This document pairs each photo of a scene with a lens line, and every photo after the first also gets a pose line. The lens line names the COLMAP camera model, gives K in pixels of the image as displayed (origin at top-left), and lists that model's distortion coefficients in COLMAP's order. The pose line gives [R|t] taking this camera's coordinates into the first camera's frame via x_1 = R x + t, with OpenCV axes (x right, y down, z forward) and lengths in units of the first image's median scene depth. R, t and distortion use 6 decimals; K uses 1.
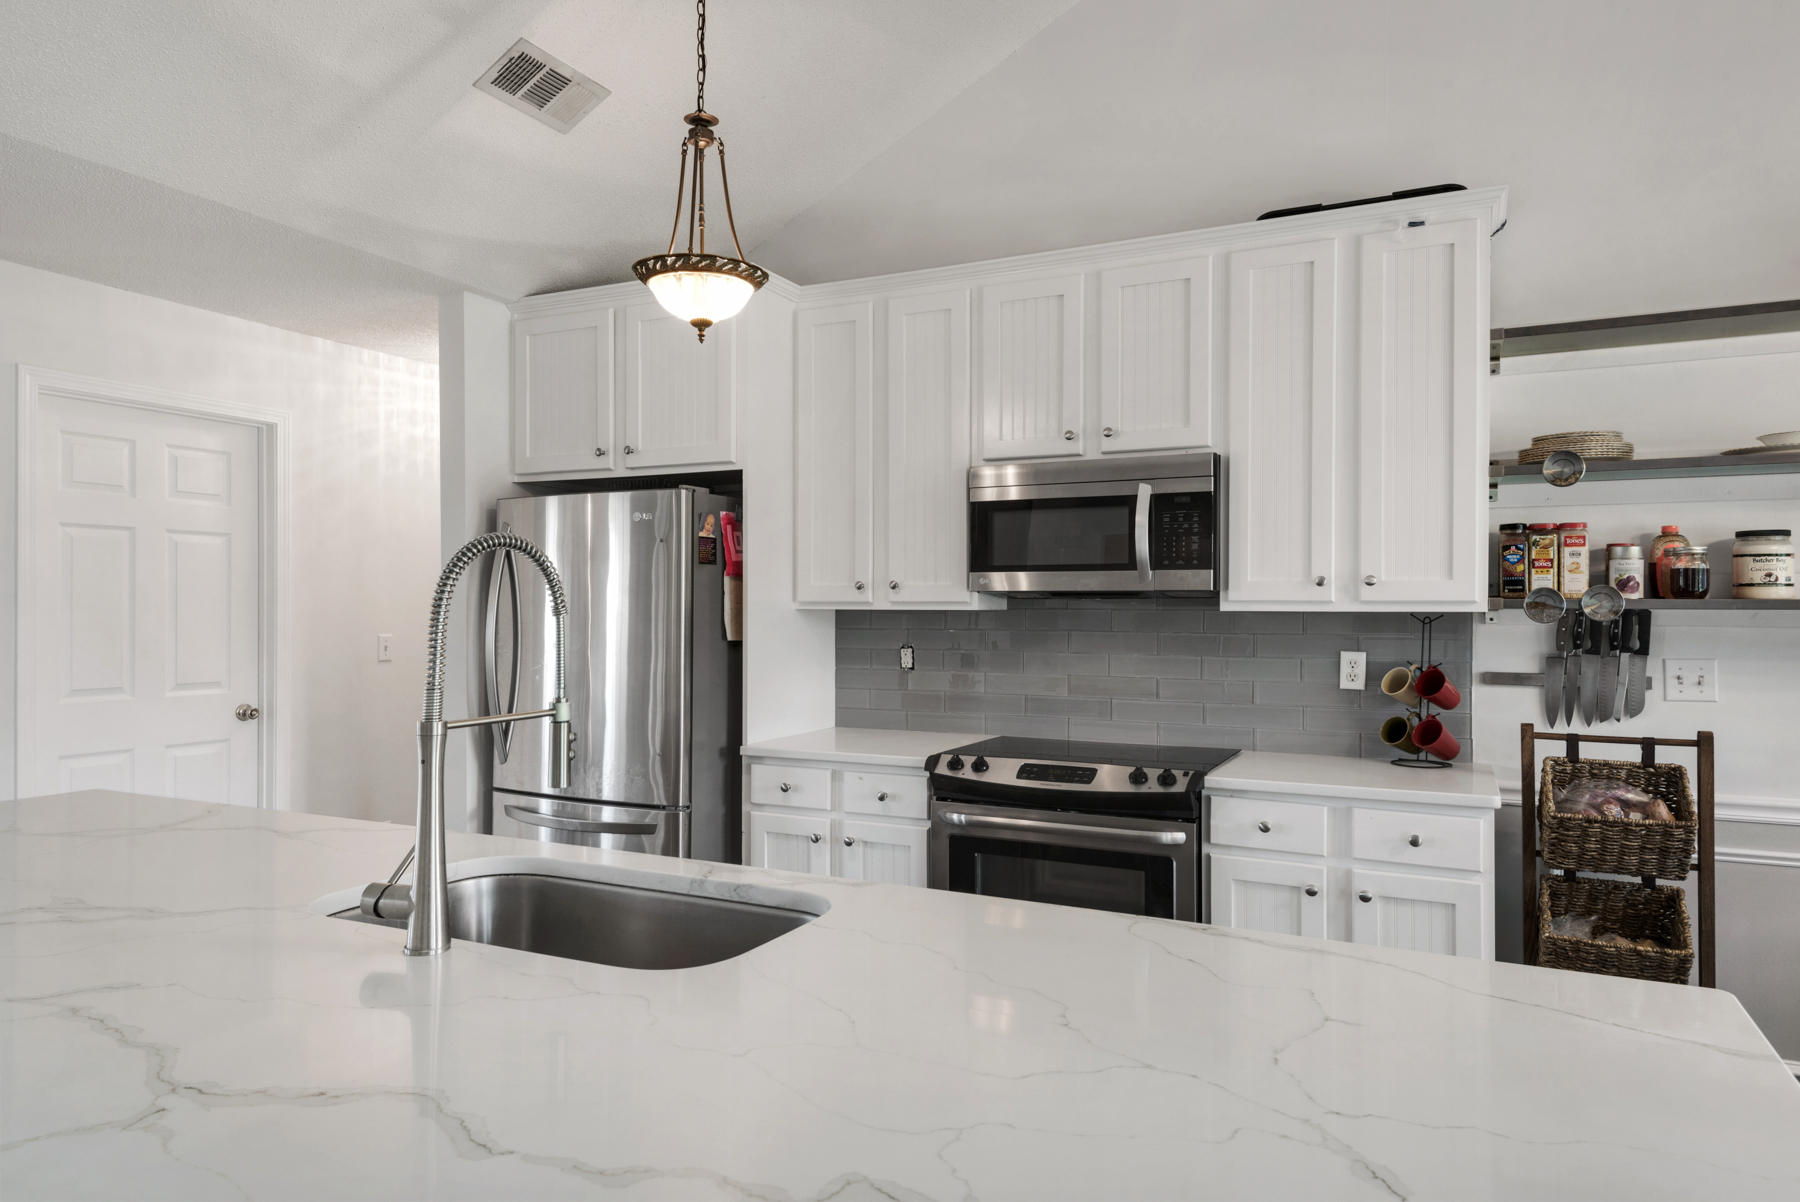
lens RADIAL K [[1131.9, 0, 890.0], [0, 1131.9, 603.5], [0, 0, 1]] dist [0.032663, -0.007483]
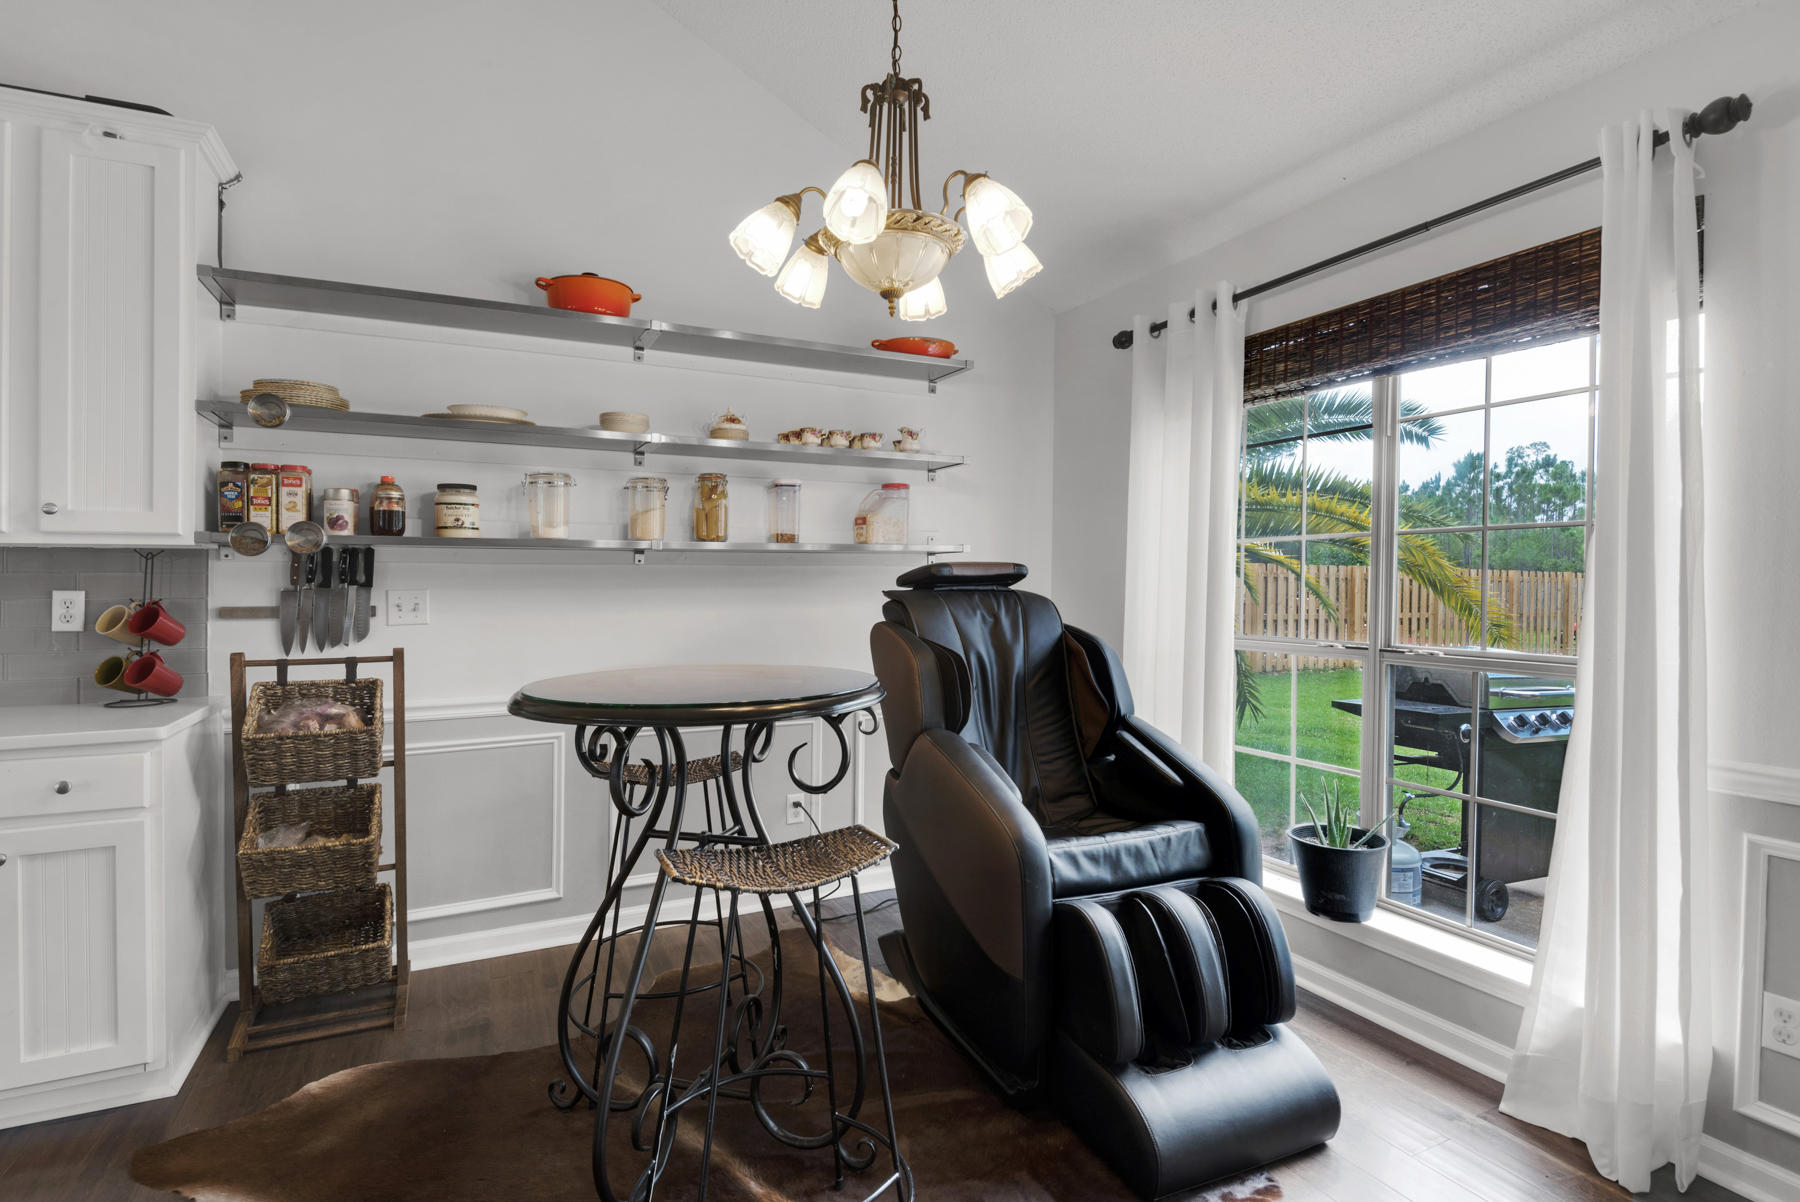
lens RADIAL K [[876.7, 0, 889.4], [0, 876.7, 588.7], [0, 0, 1]] dist [0.014068, -0.009197]
pose [[0.607510, -0.011951, 0.794222, 0.260444], [-0.002409, 0.999854, 0.016888, 0.029171], [-0.794309, -0.012173, 0.607392, 0.037263]]
